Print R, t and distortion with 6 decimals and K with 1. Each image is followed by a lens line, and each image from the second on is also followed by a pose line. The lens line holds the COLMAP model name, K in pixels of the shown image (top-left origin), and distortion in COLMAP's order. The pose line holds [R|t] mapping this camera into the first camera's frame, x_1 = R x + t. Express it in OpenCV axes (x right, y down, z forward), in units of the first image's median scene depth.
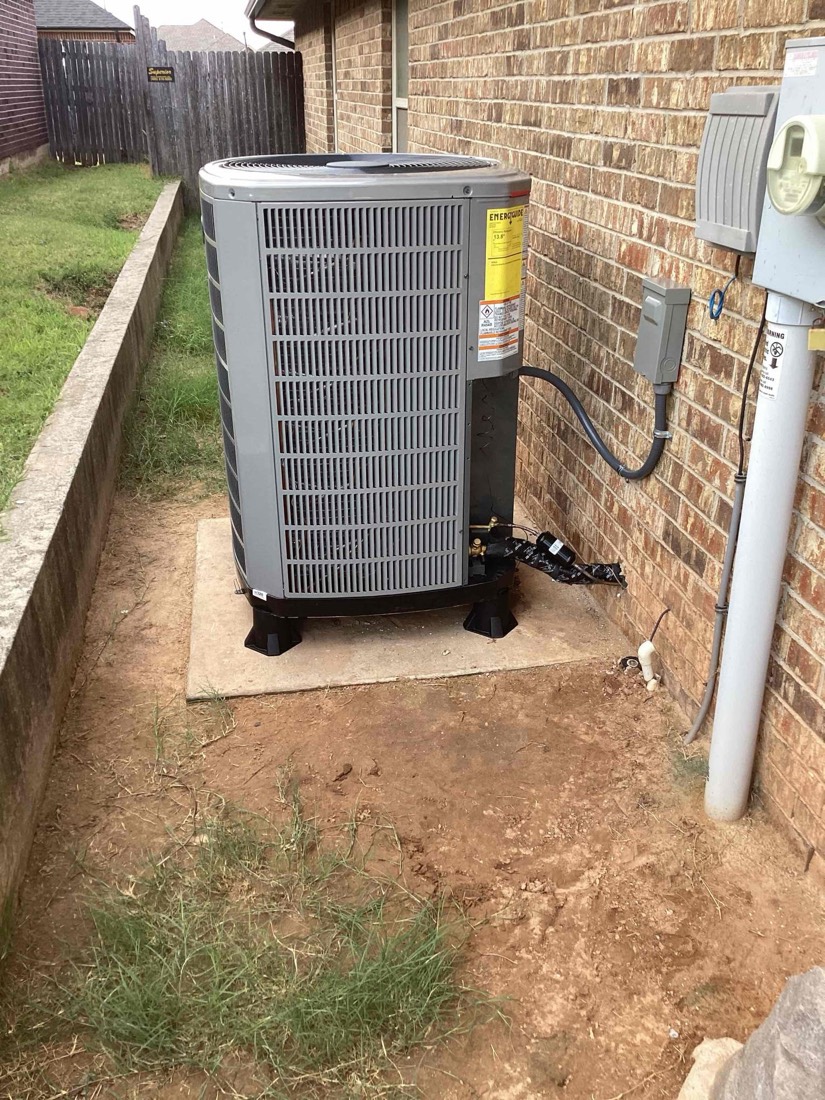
lens RADIAL K [[991.6, 0, 409.8], [0, 991.6, 546.9], [0, 0, 1]] dist [0.049347, -0.114970]
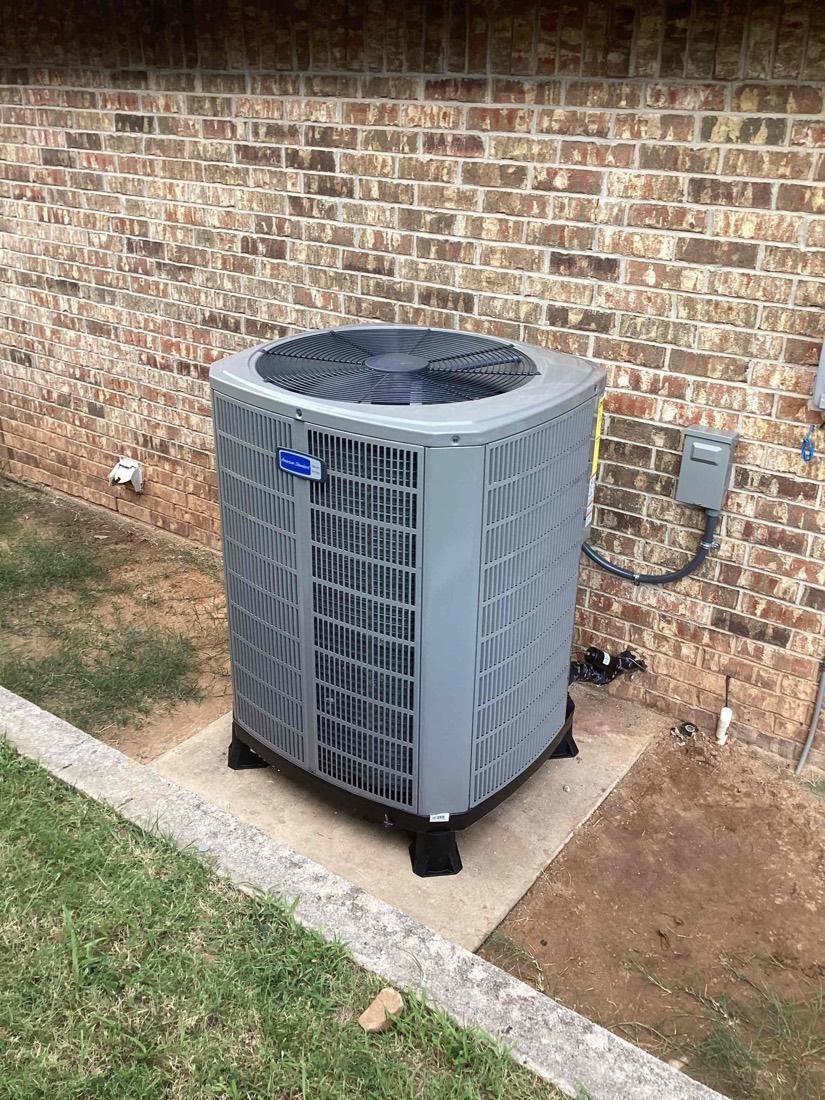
lens RADIAL K [[981.8, 0, 416.2], [0, 981.8, 540.5], [0, 0, 1]] dist [0.147122, -0.343488]
pose [[0.719922, -0.282903, 0.633781, -0.780908], [0.278410, 0.954180, 0.109672, -0.355390], [-0.635768, 0.097496, 0.765698, 0.296880]]
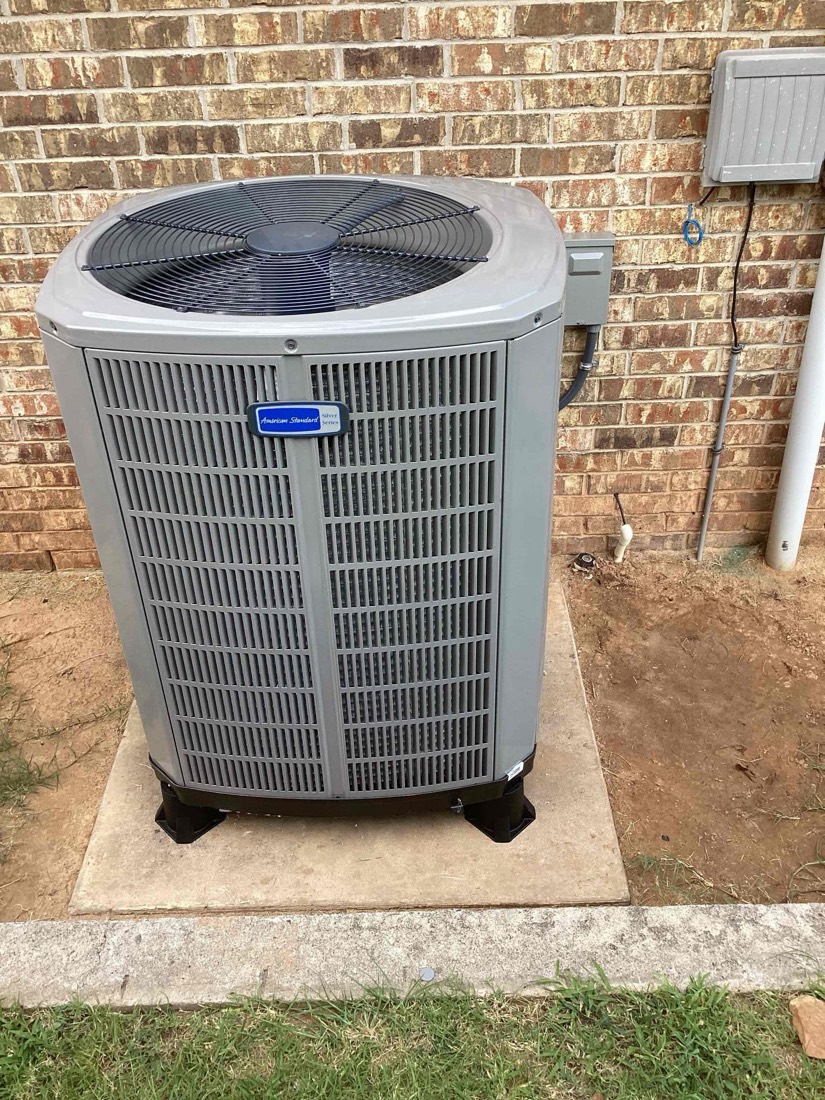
lens RADIAL K [[991.6, 0, 409.8], [0, 991.6, 546.9], [0, 0, 1]] dist [0.049347, -0.114970]
pose [[0.174690, -0.571291, 0.801941, -0.788761], [0.440663, 0.773706, 0.455186, -0.551998], [-0.880511, 0.273870, 0.386906, 0.807899]]
